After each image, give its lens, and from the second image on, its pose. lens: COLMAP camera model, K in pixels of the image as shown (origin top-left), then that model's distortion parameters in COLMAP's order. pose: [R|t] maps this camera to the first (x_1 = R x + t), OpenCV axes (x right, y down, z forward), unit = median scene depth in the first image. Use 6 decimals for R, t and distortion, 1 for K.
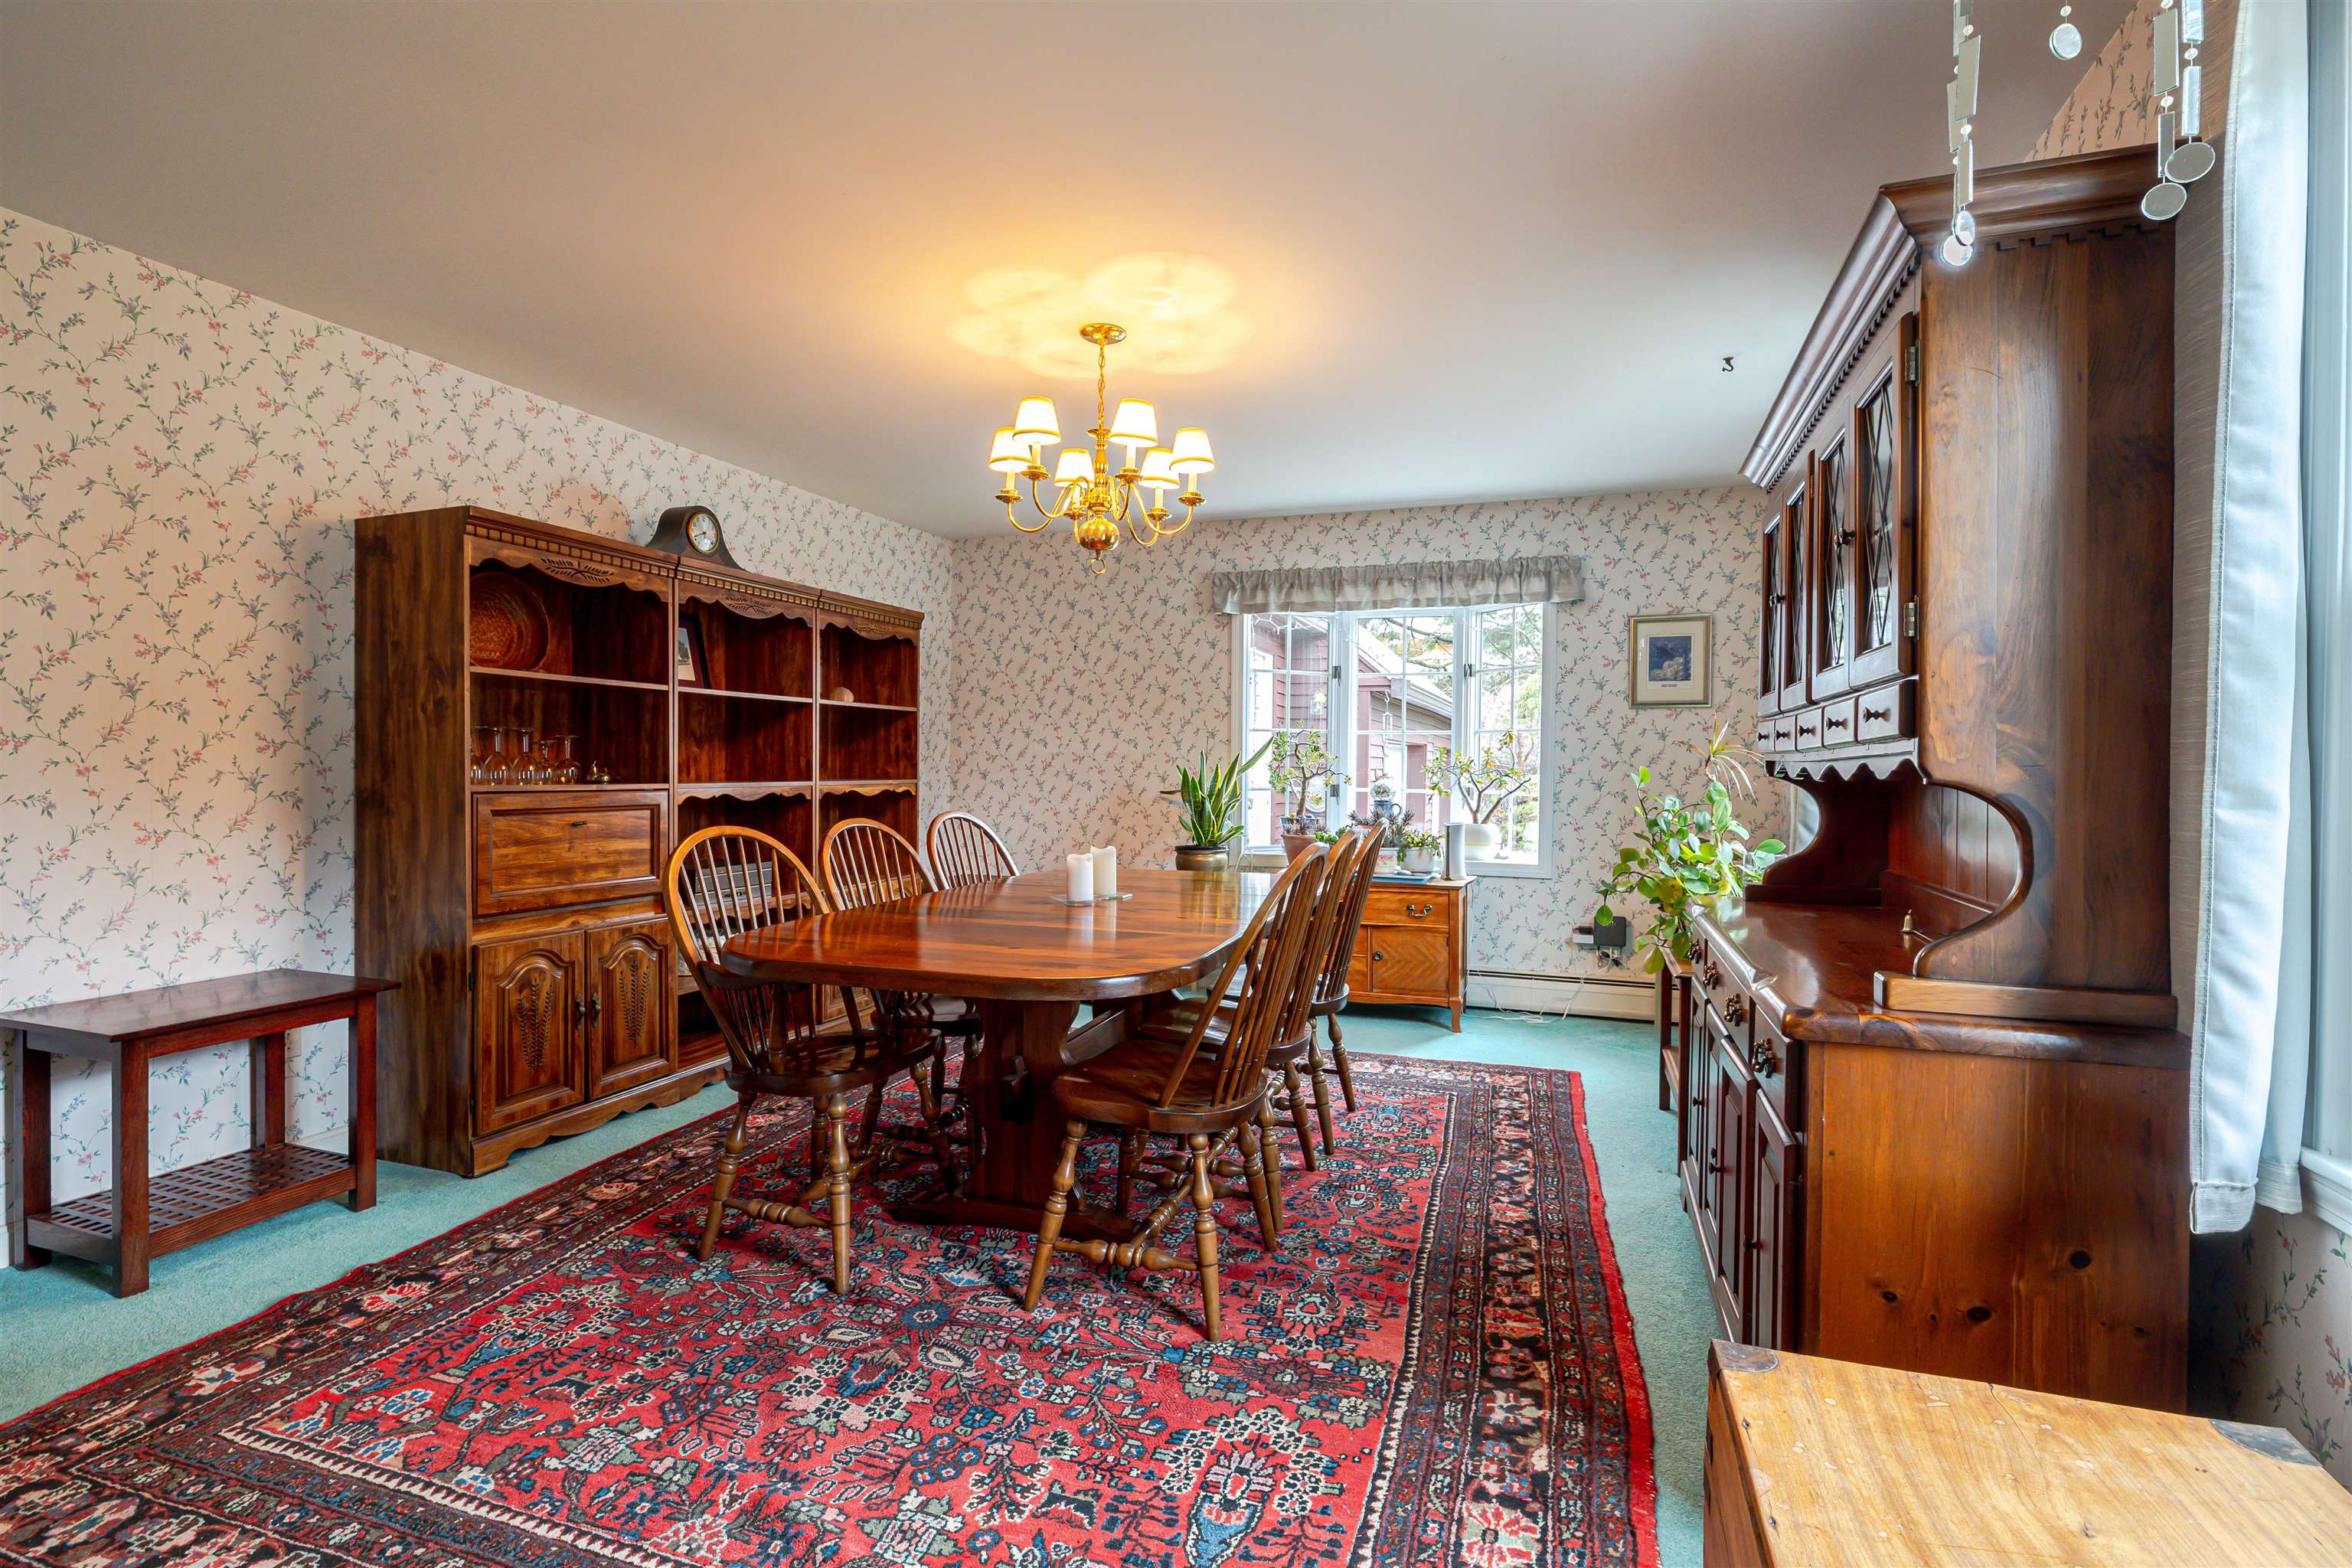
lens RADIAL K [[1099.1, 0, 1169.3], [0, 1099.1, 775.1], [0, 0, 1]] dist [-0.001538, 0.000766]
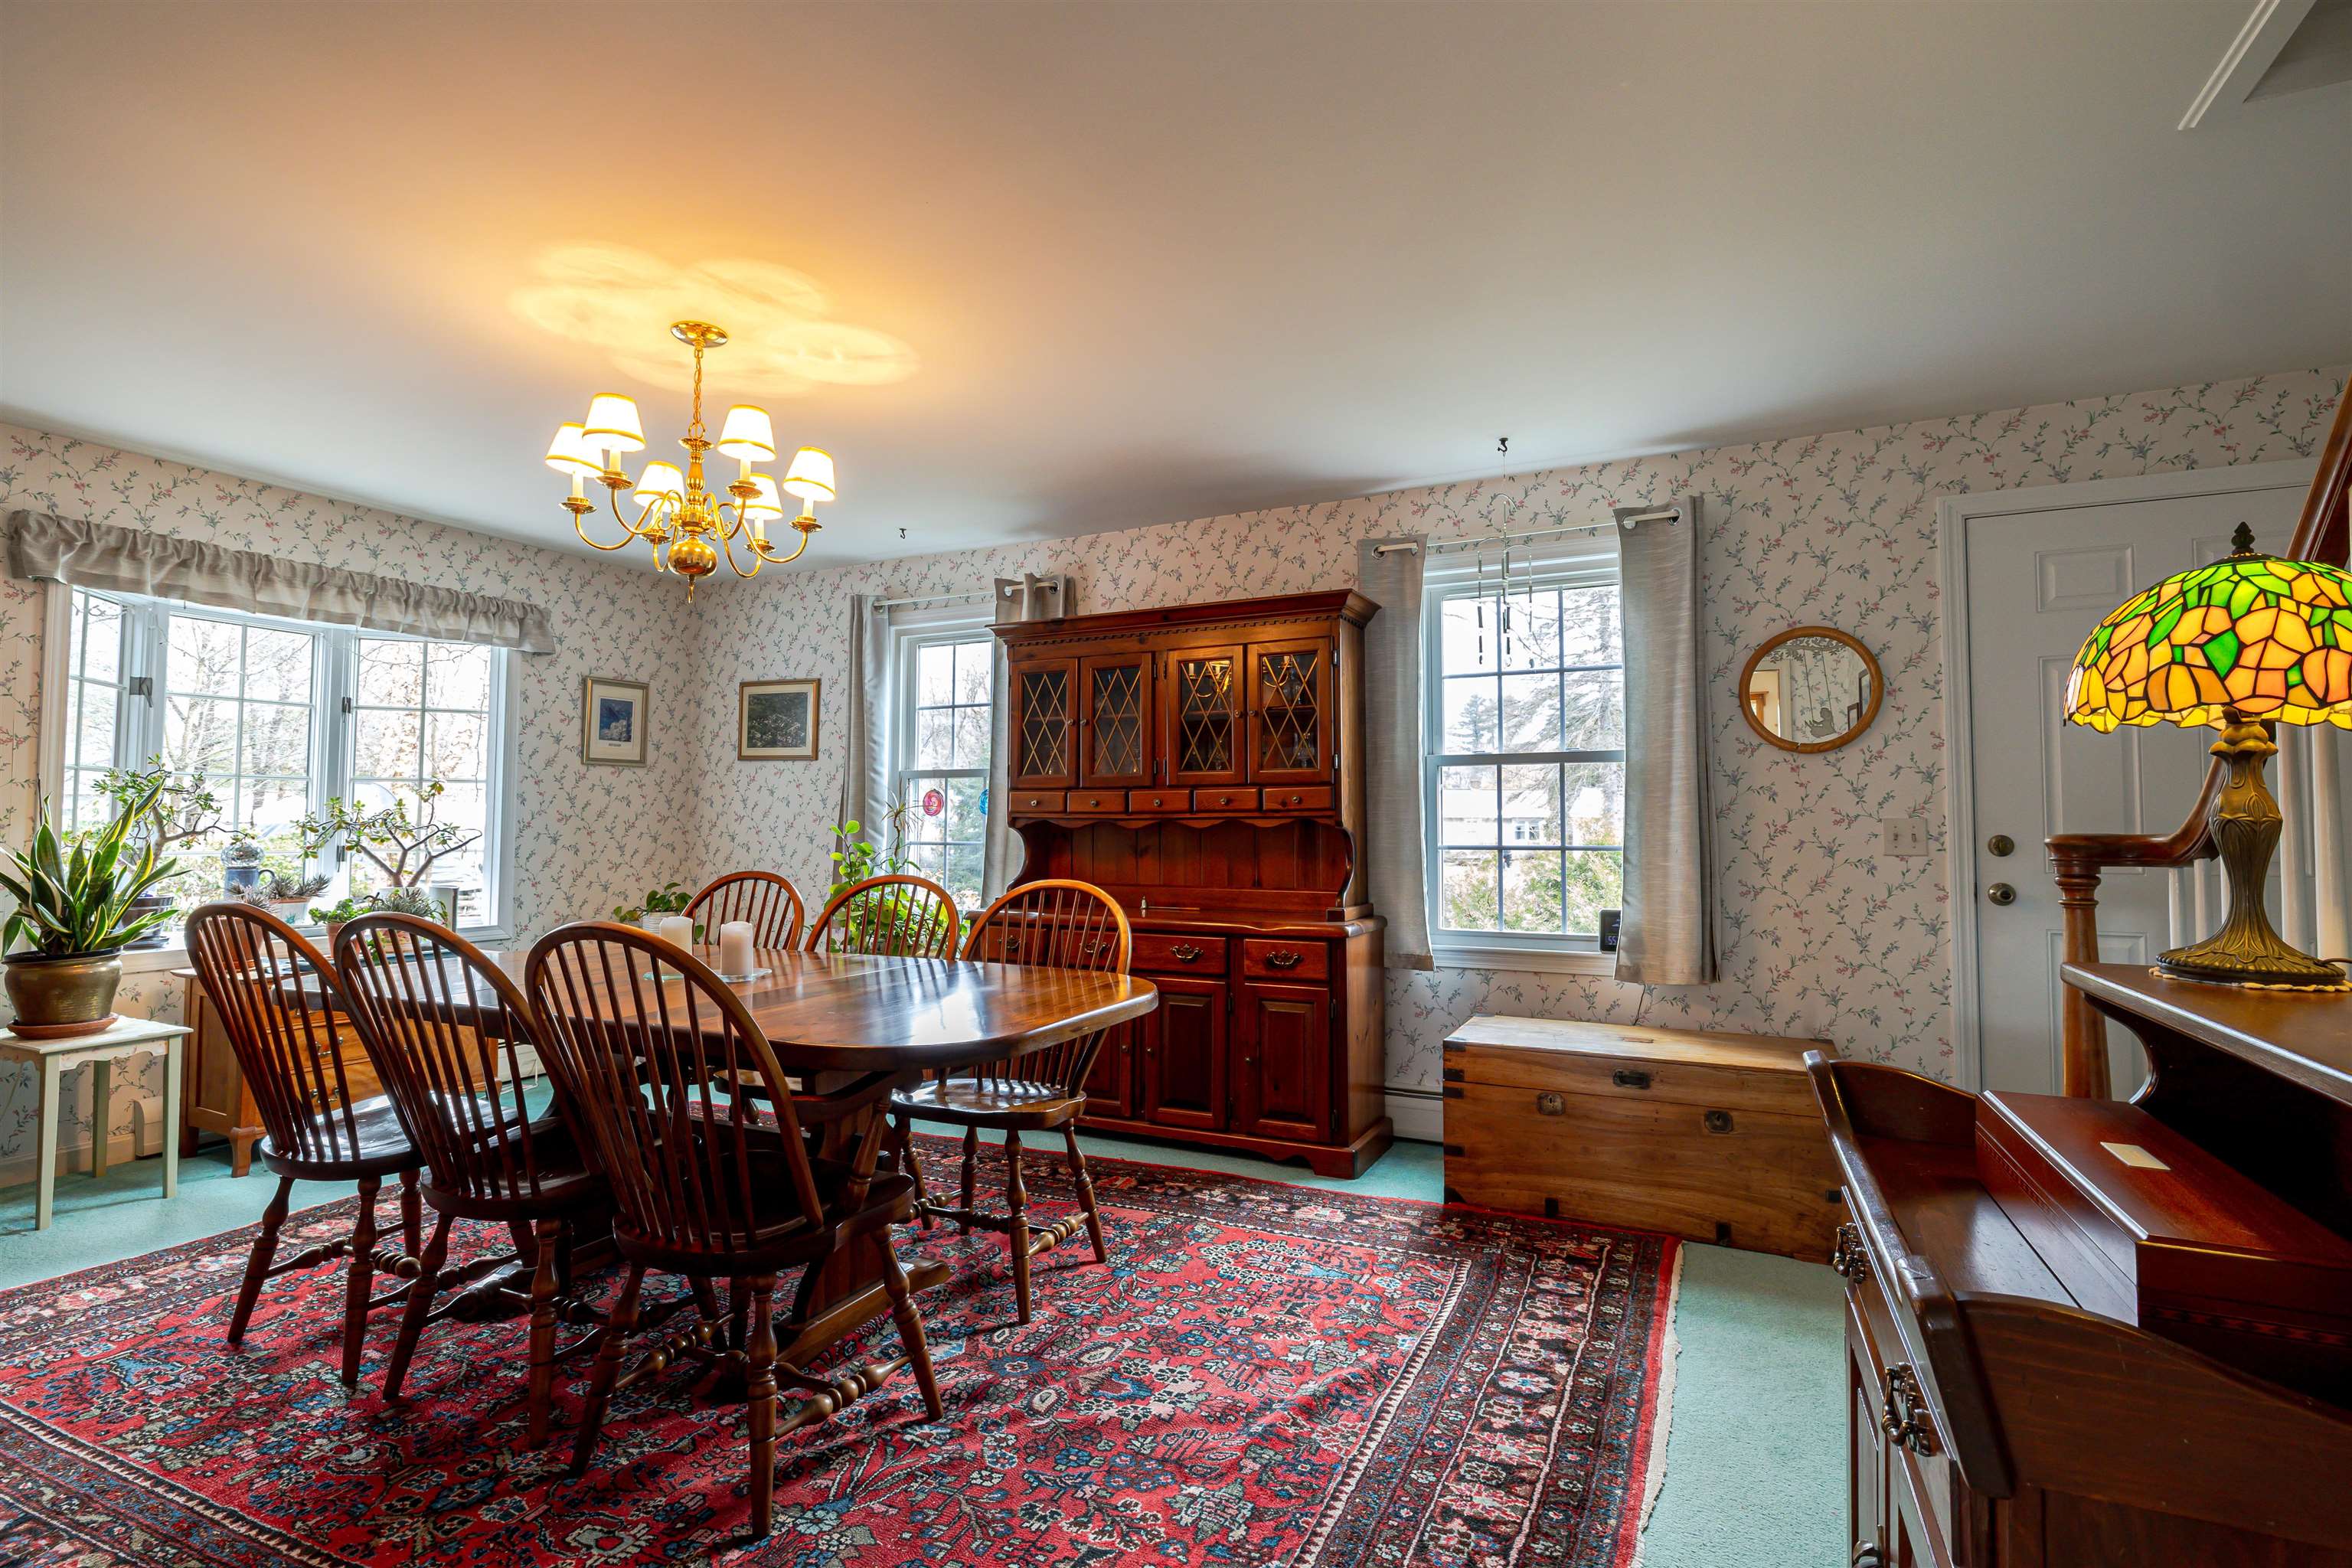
lens RADIAL K [[1122.8, 0, 1155.1], [0, 1122.8, 776.8], [0, 0, 1]] dist [-0.006971, -0.000025]
pose [[0.125070, 0.033633, 0.991578, -0.869901], [0.008977, 0.999346, -0.035029, -0.010580], [-0.992107, 0.013282, 0.124686, 0.512319]]
